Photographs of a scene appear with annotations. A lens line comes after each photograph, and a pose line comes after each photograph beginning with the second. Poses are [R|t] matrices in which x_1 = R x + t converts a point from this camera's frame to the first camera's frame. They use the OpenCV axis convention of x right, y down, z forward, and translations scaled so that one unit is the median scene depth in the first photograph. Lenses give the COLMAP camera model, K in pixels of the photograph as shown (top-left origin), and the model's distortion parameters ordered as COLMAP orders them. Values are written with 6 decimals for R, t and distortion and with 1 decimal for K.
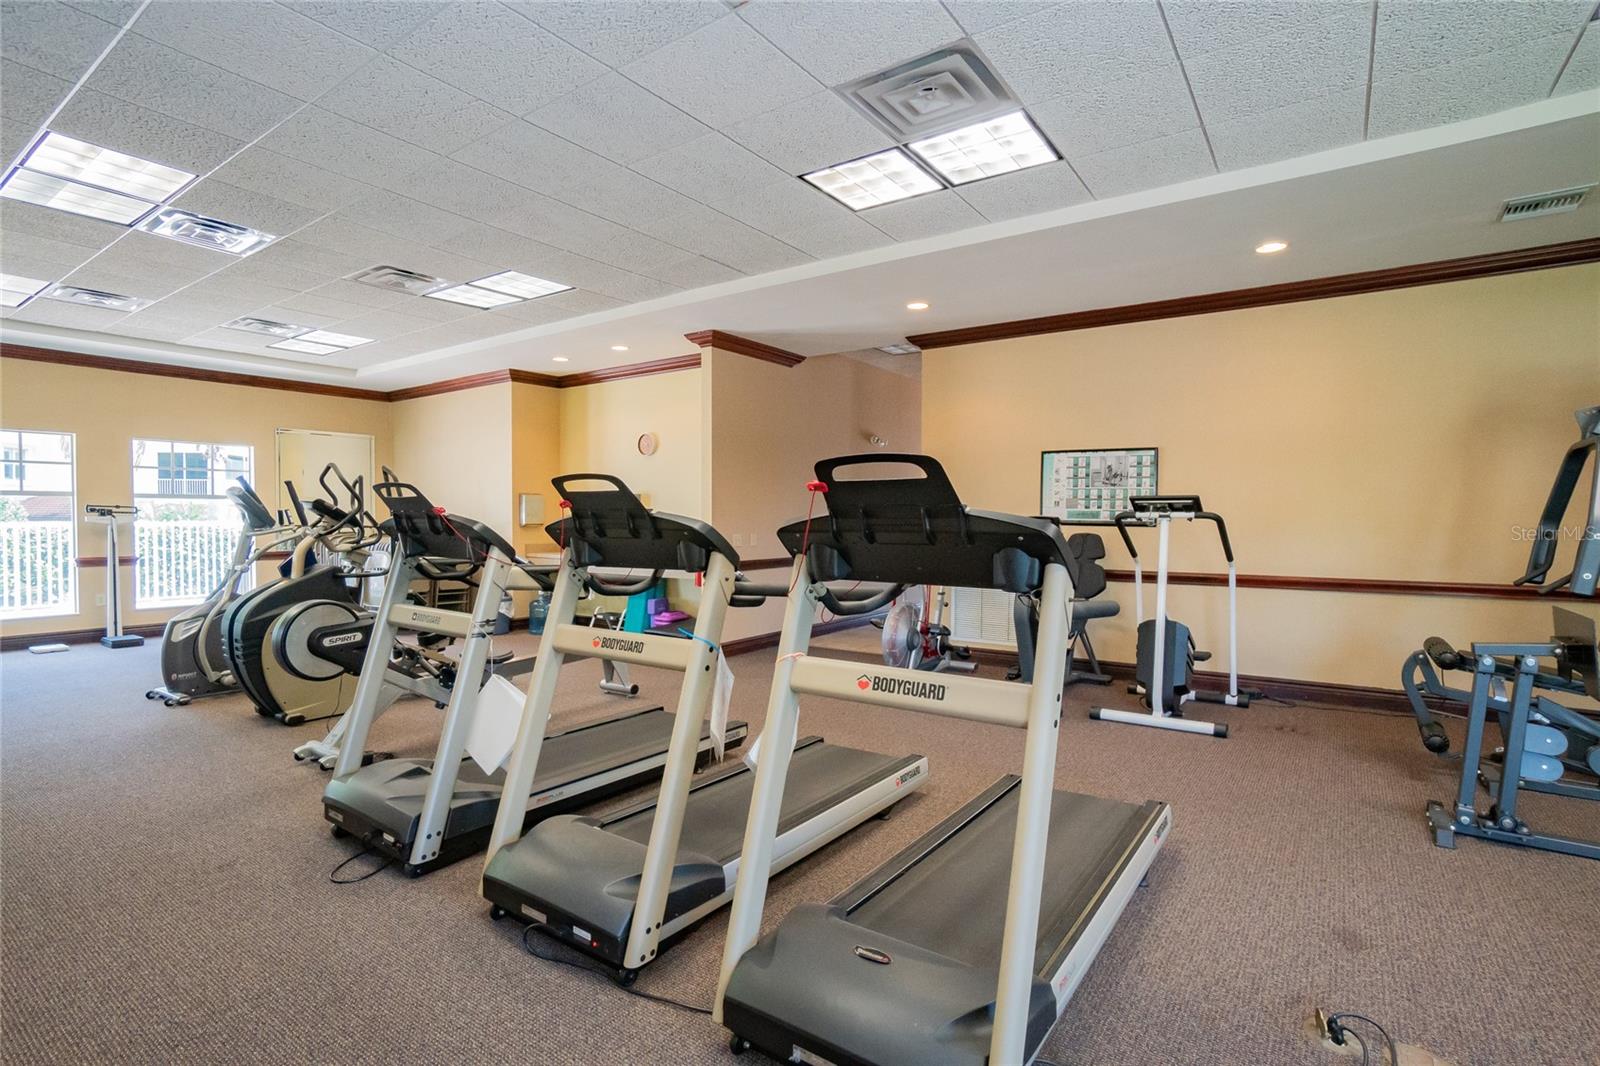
lens RADIAL K [[782.7, 0, 791.2], [0, 782.7, 537.2], [0, 0, 1]] dist [-0.050382, 0.024580]
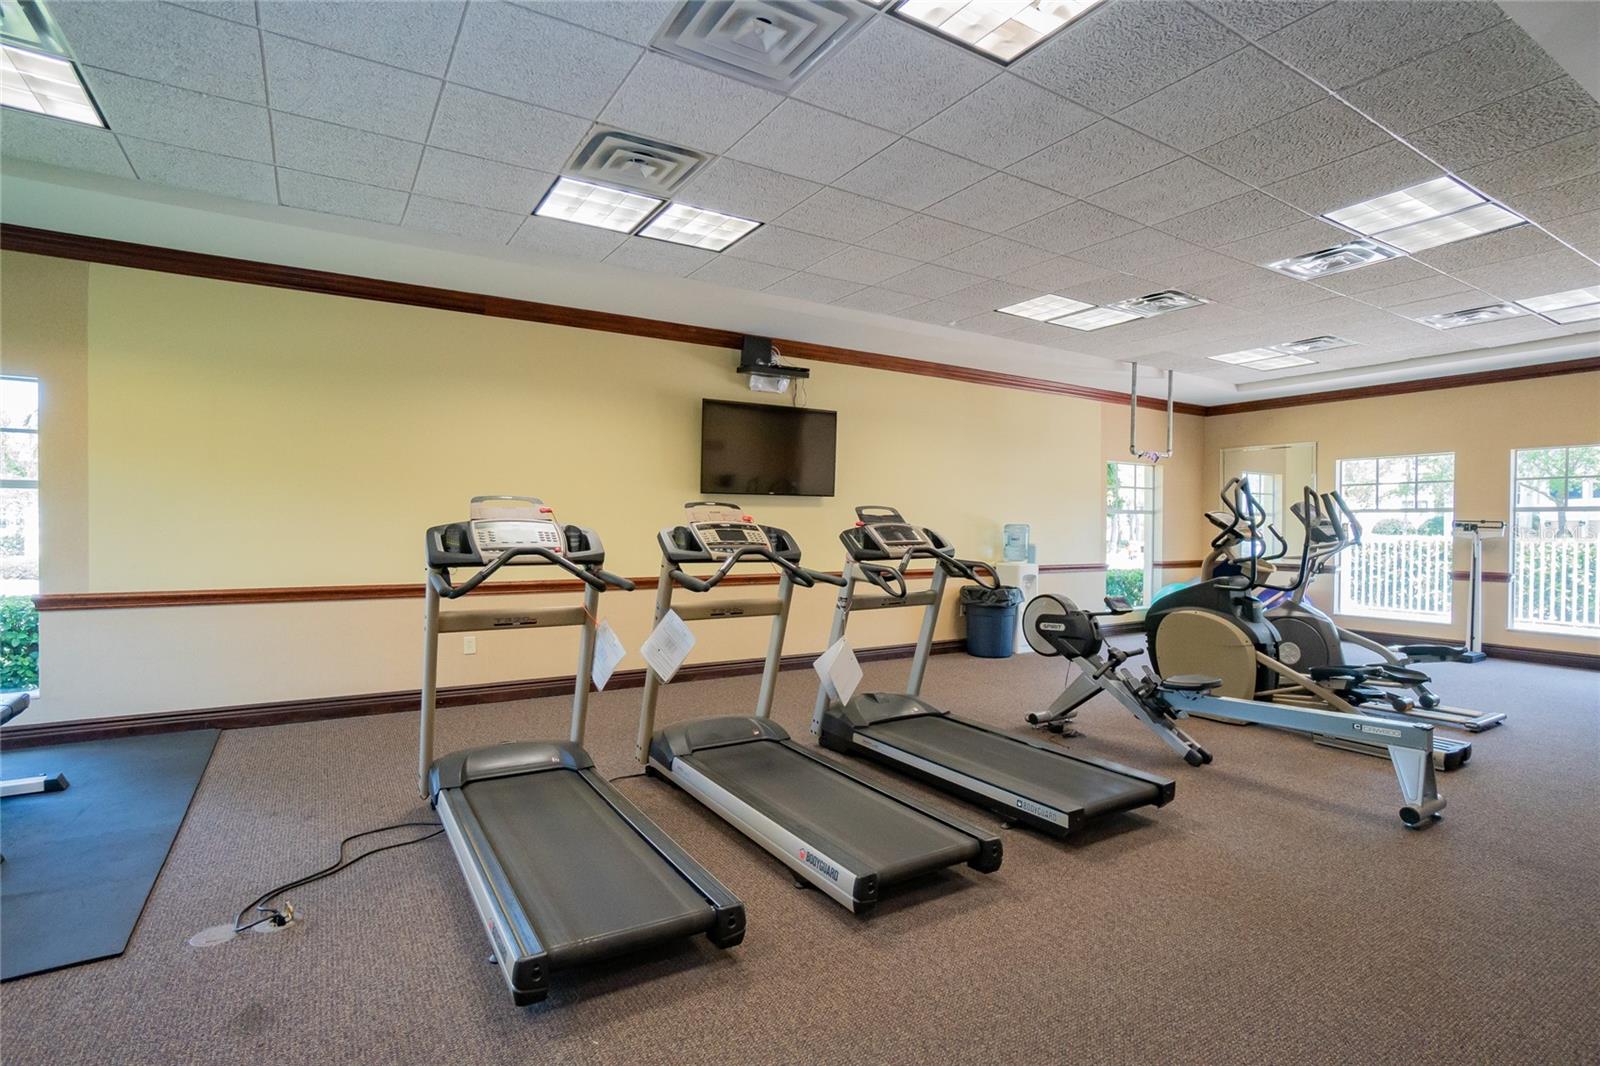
lens RADIAL K [[779.1, 0, 800.0], [0, 779.1, 533.0], [0, 0, 1]] dist [0.000970, 0.000291]
pose [[-0.385587, 0.001787, -0.922670, 0.714442], [-0.026765, 0.999556, 0.013121, -0.026576], [0.922283, 0.029754, -0.385368, 1.041956]]
